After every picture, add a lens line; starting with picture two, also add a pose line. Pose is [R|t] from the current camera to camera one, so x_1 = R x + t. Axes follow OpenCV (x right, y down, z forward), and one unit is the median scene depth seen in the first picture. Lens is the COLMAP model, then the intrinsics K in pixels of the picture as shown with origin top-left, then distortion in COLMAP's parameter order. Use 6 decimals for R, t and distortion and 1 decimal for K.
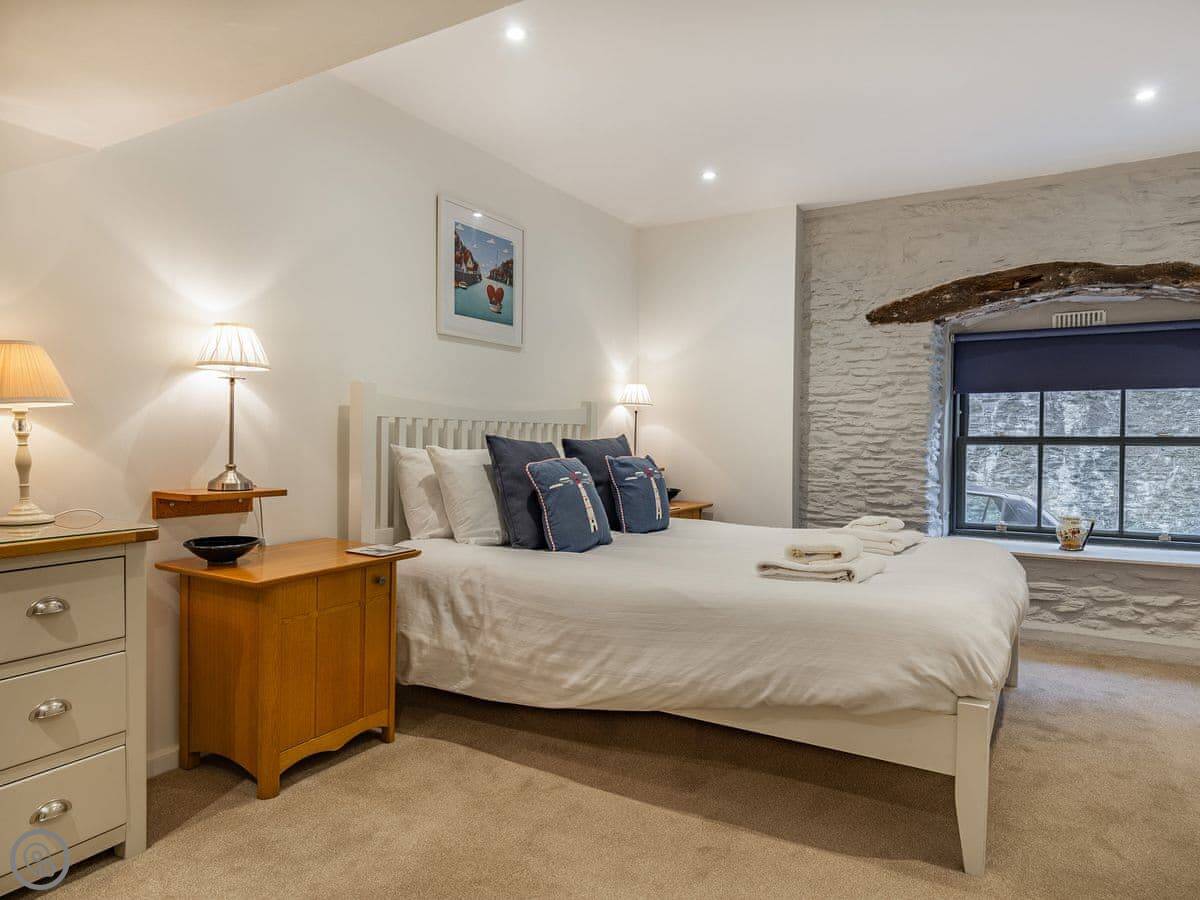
lens RADIAL K [[757.2, 0, 600.0], [0, 757.2, 450.0], [0, 0, 1]] dist [0.001678, 0.000167]
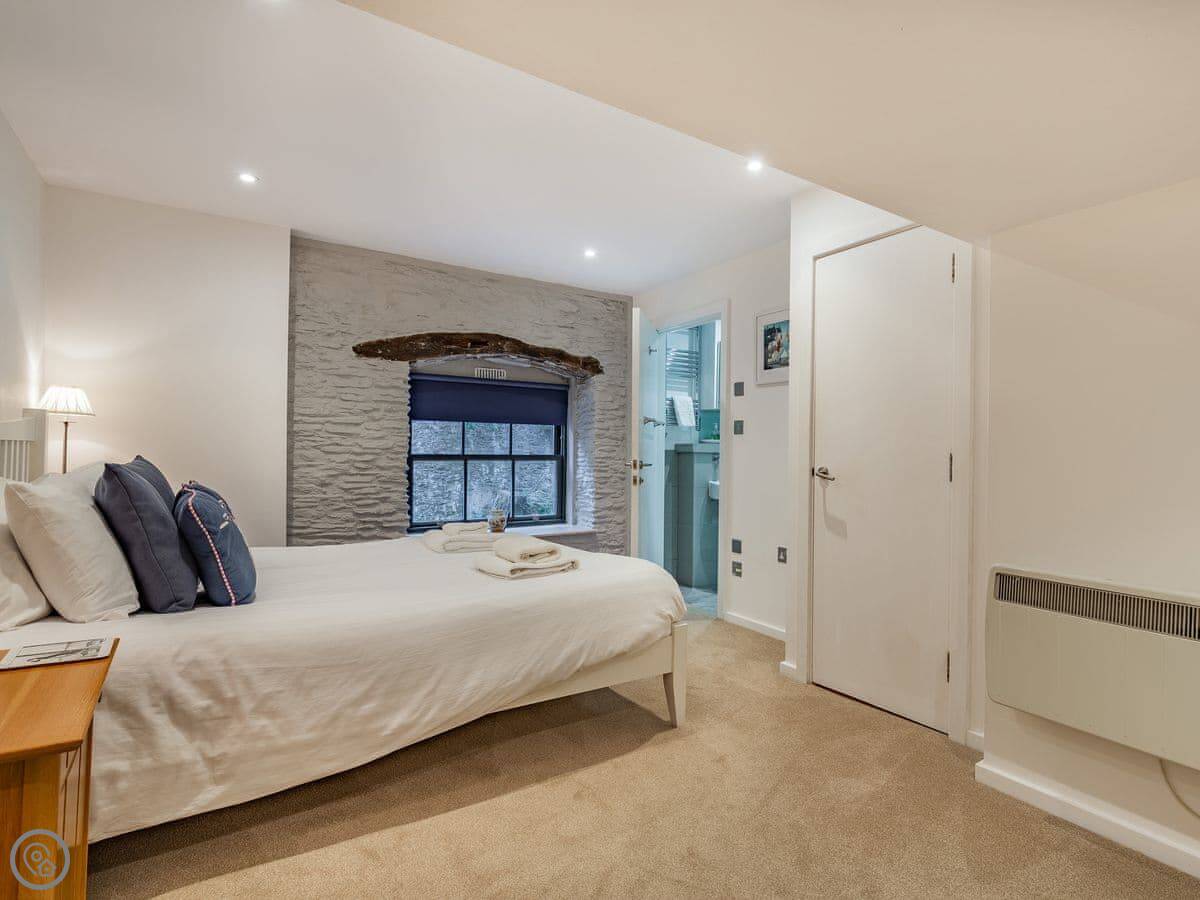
lens RADIAL K [[699.9, 0, 600.0], [0, 699.9, 450.0], [0, 0, 1]] dist [0.002563, 0.000177]
pose [[0.396307, -0.003079, 0.918113, -0.524559], [0.003301, 0.999993, 0.001928, -0.029657], [-0.918112, 0.002266, 0.396314, 0.286768]]
